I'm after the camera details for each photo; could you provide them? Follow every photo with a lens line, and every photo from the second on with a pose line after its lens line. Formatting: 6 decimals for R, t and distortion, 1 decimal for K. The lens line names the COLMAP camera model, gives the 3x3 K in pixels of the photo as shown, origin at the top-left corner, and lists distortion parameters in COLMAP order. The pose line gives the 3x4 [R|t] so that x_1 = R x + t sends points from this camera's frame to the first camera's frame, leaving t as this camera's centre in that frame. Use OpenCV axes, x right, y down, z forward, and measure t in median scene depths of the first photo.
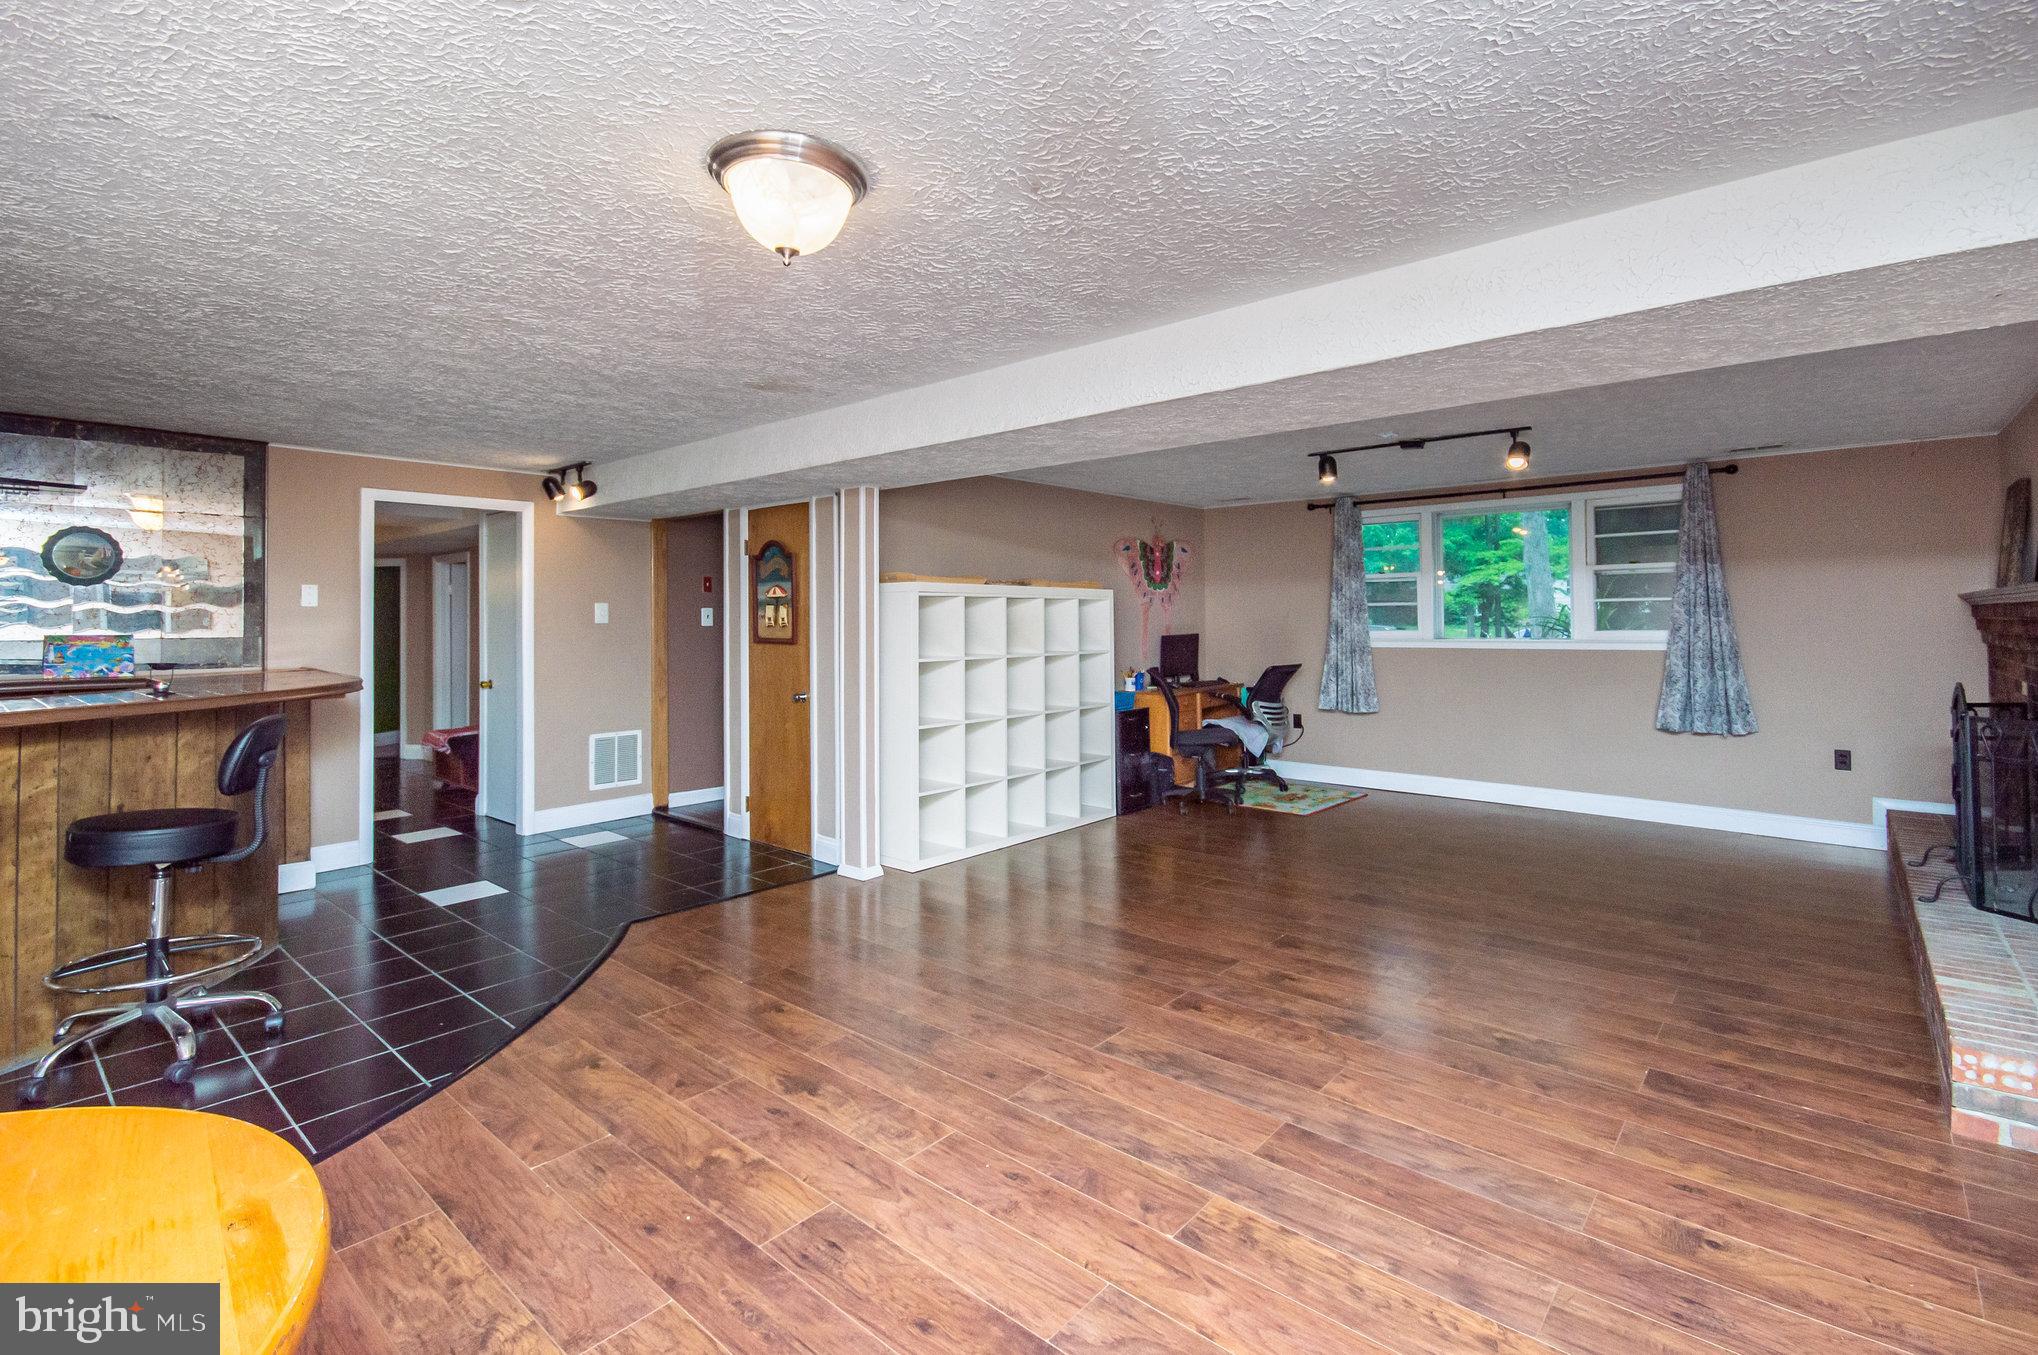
lens RADIAL K [[933.9, 0, 1008.4], [0, 933.9, 606.7], [0, 0, 1]] dist [0.000924, -0.000953]
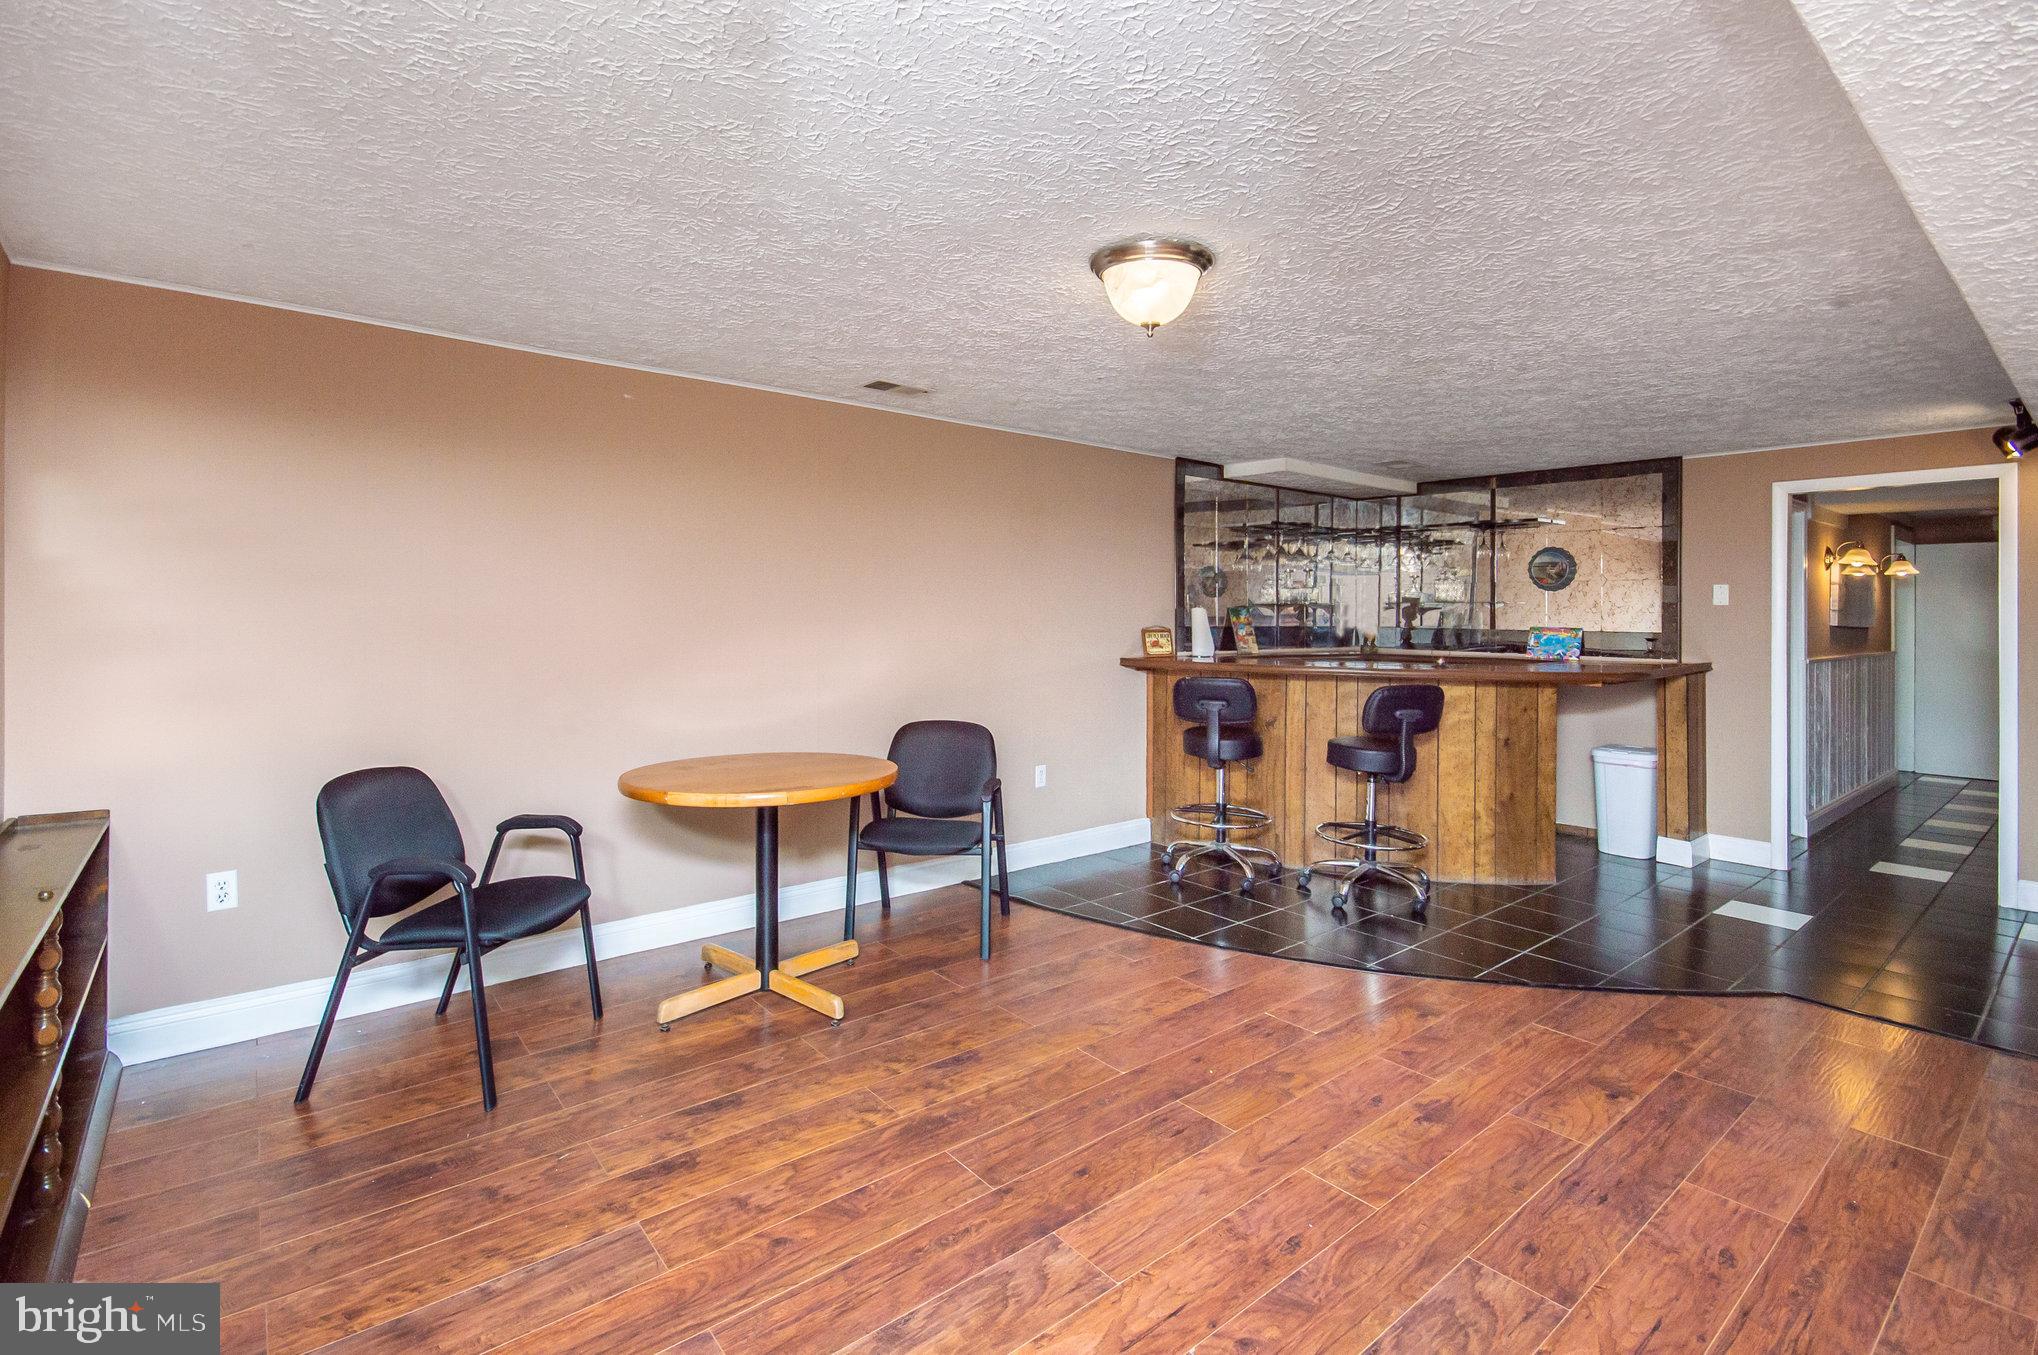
lens RADIAL K [[935.2, 0, 1018.5], [0, 935.2, 622.0], [0, 0, 1]] dist [-0.000531, -0.000393]
pose [[-0.172744, 0.010995, -0.984905, 0.813414], [0.005118, 0.999934, 0.010265, 0.008174], [0.984953, -0.003268, -0.172789, 0.793777]]
